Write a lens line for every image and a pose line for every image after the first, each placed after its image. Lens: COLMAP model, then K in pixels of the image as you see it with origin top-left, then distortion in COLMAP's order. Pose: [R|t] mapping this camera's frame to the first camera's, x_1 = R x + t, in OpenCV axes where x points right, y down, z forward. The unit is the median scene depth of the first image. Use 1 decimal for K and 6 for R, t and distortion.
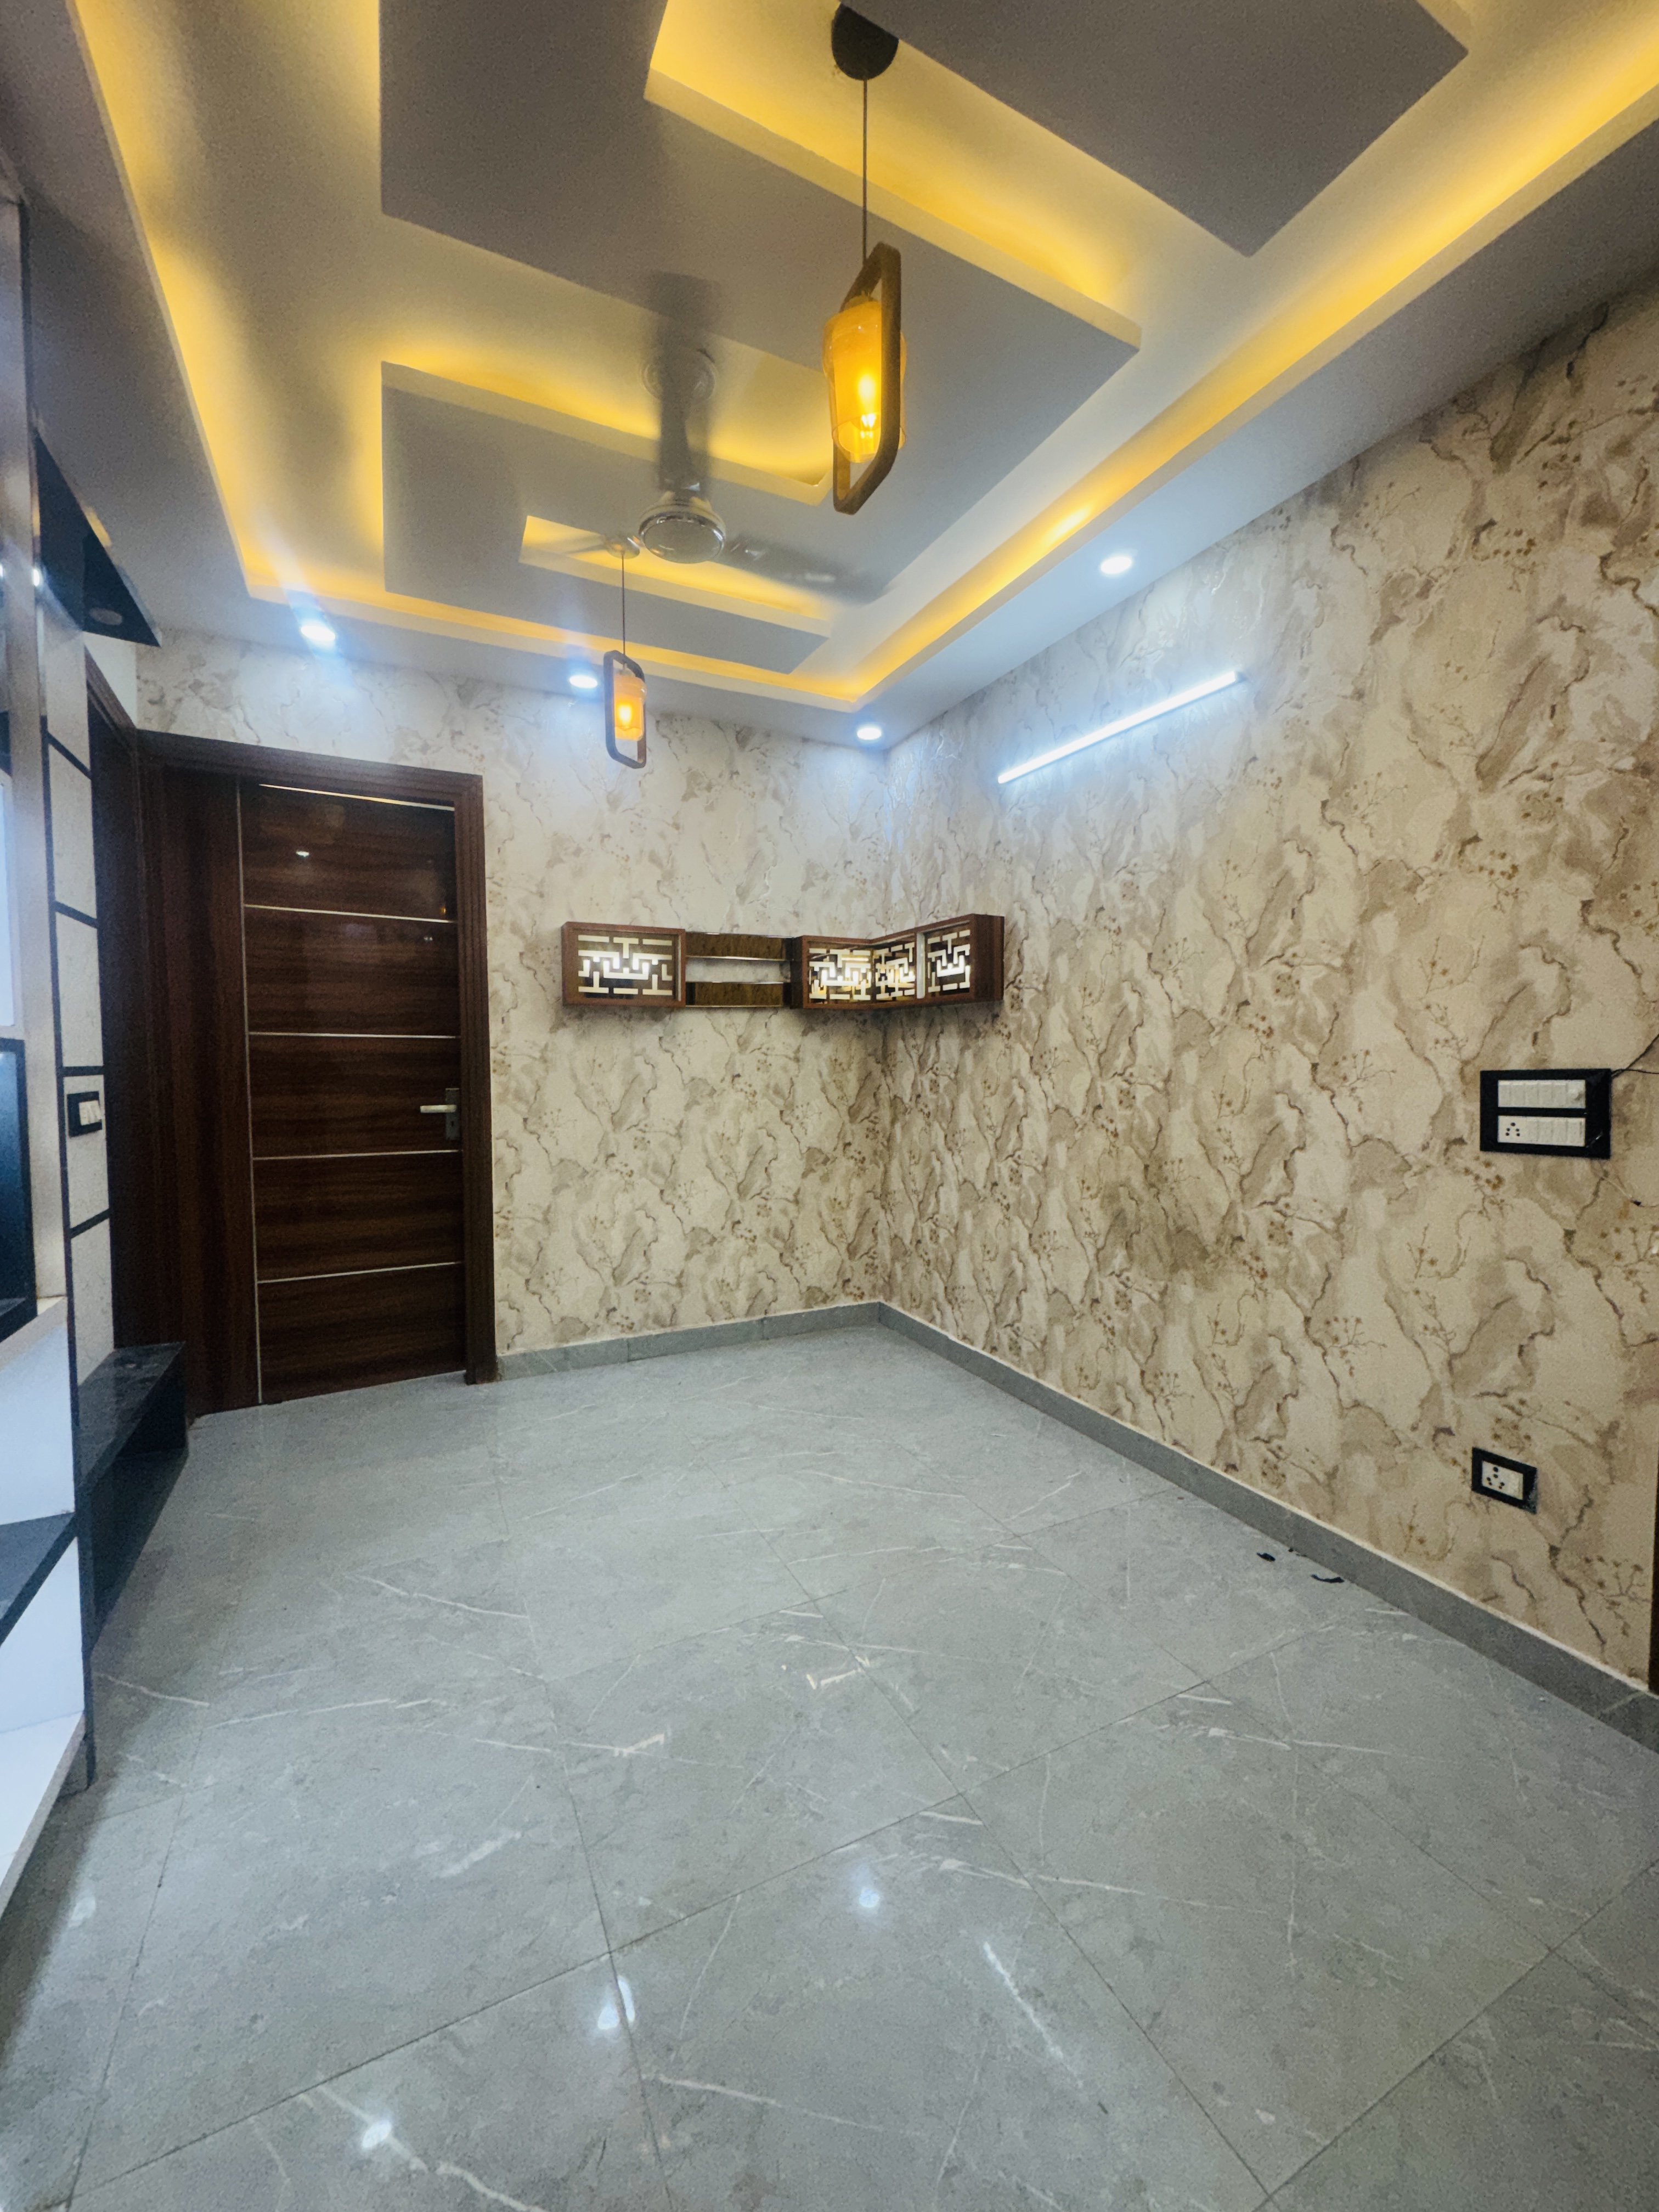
lens RADIAL K [[880.7, 0, 829.5], [0, 880.7, 1106.0], [0, 0, 1]] dist [-0.003094, 0.000819]
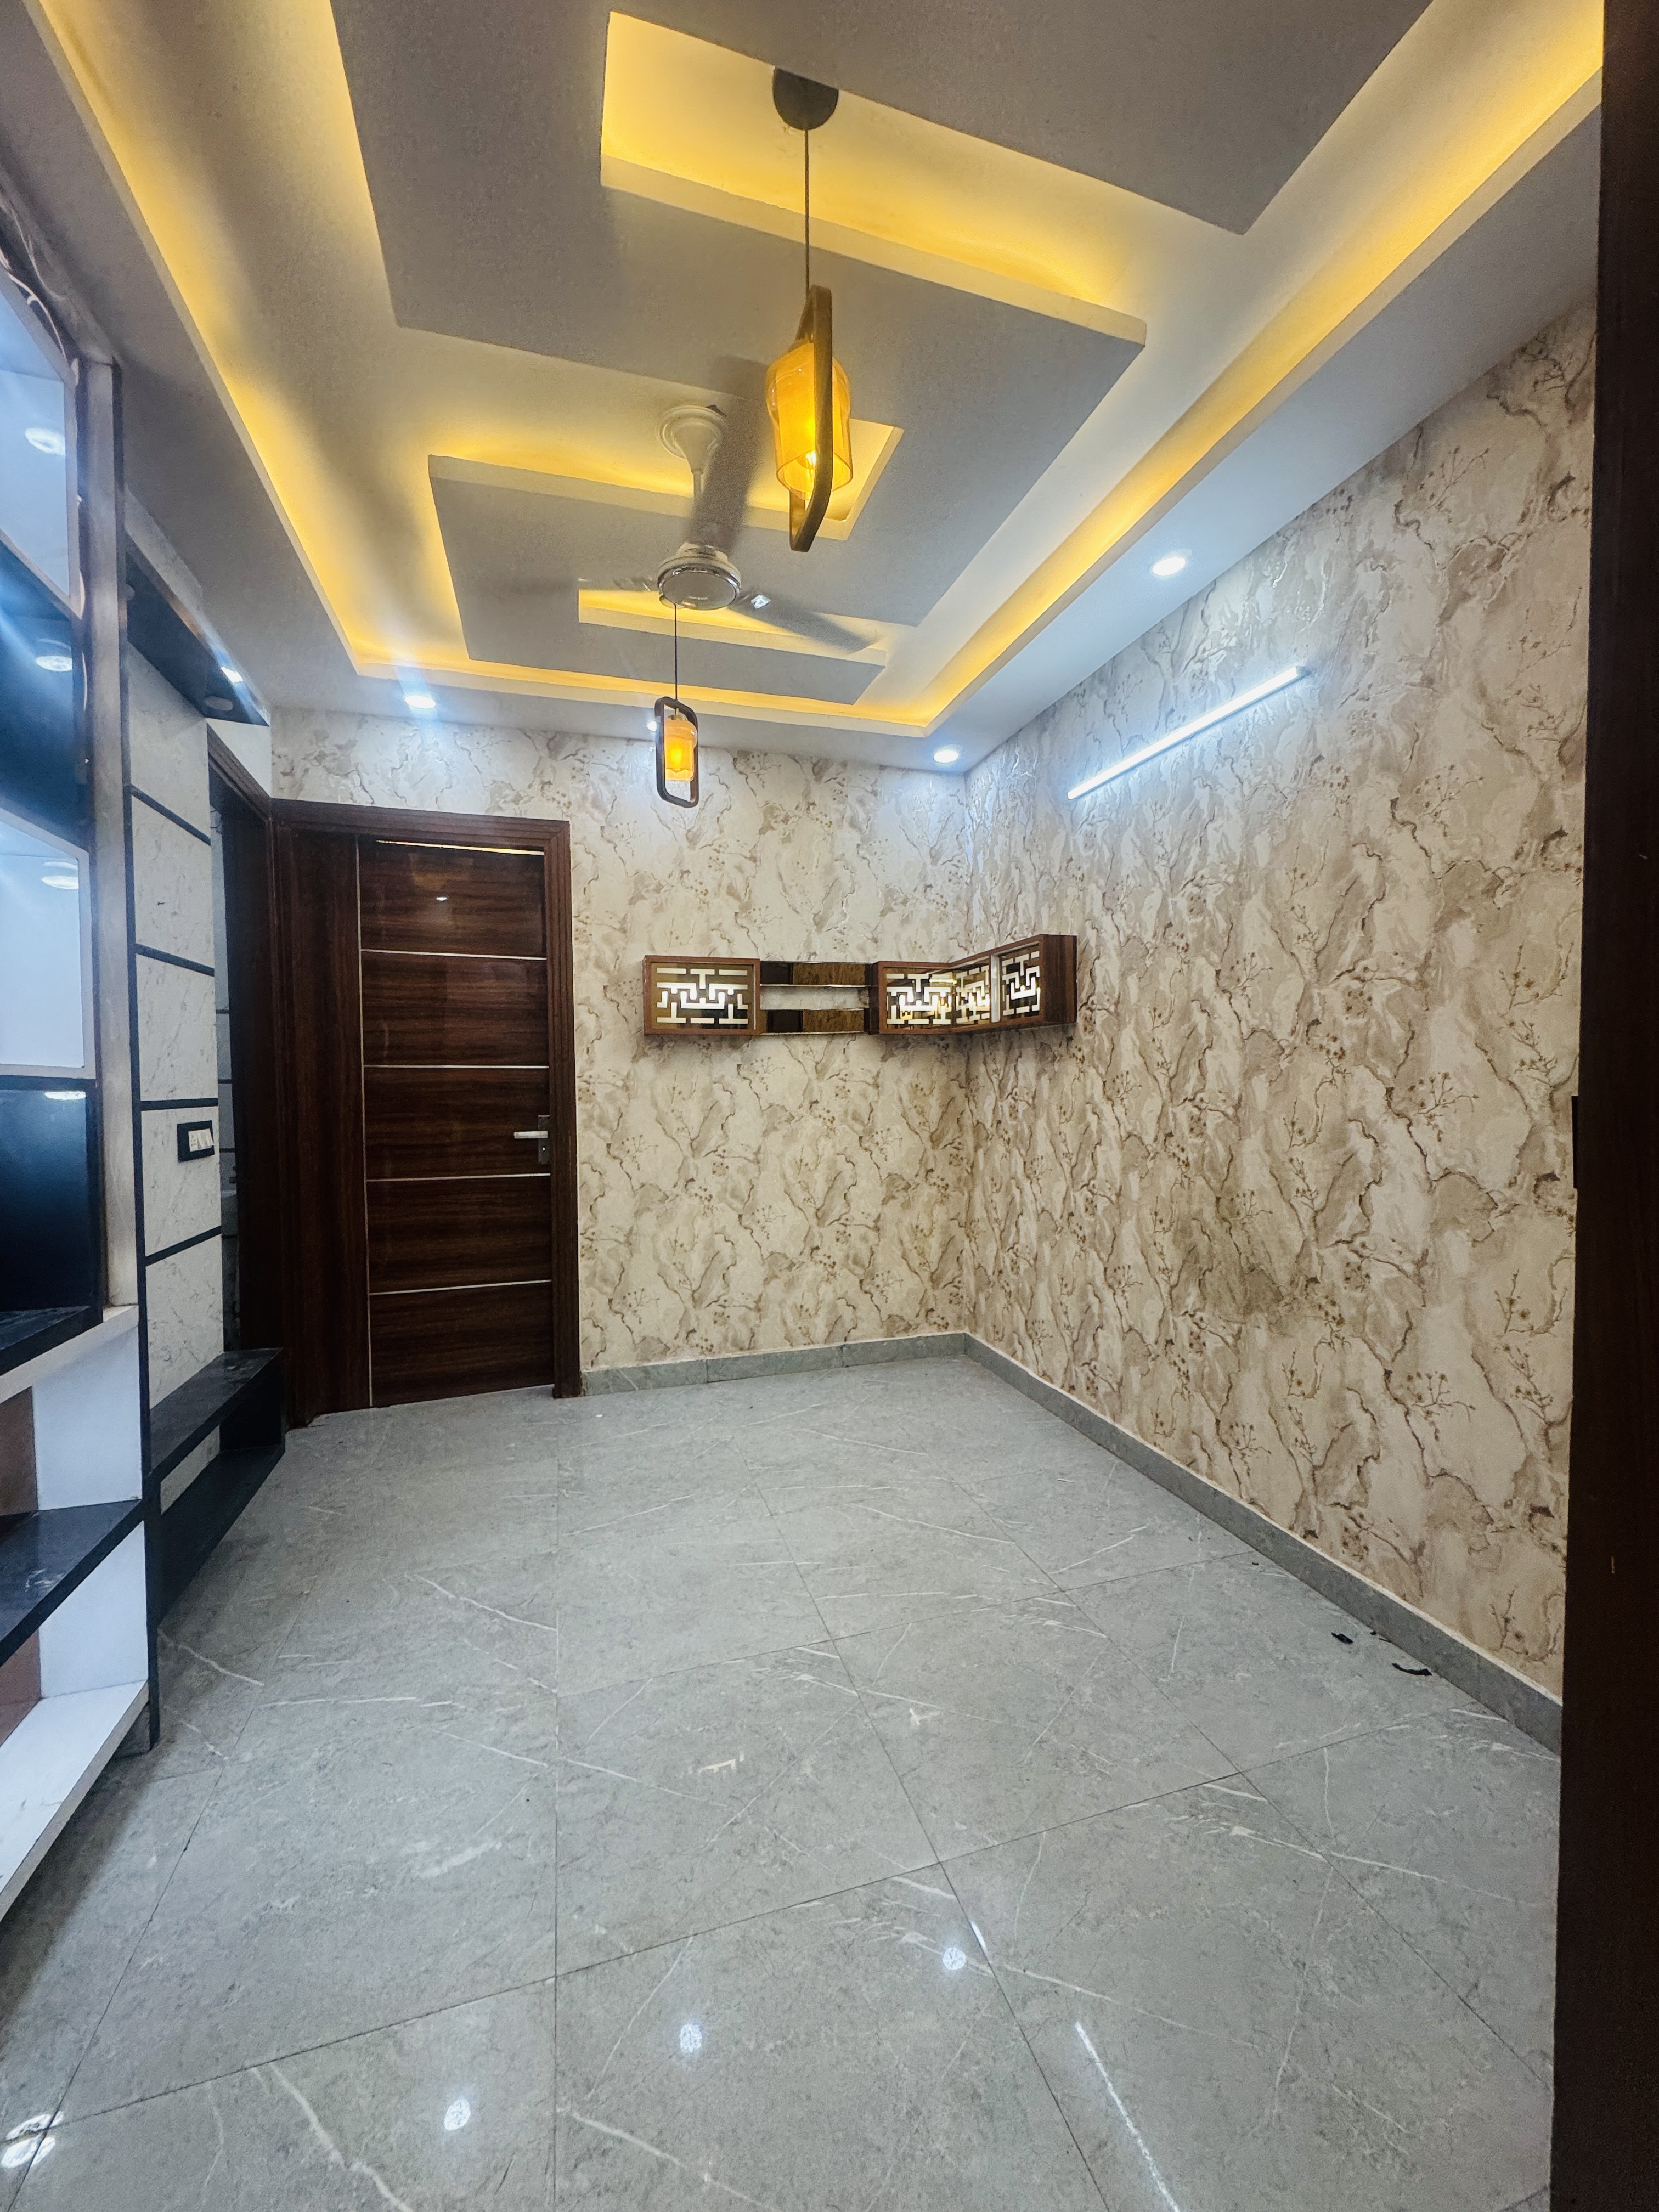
lens RADIAL K [[880.7, 0, 829.5], [0, 880.7, 1106.0], [0, 0, 1]] dist [-0.003094, 0.000819]
pose [[0.986605, -0.004094, -0.163077, 0.109553], [-0.000081, 0.999673, -0.025589, -0.005802], [0.163128, 0.025259, 0.986282, 0.014036]]
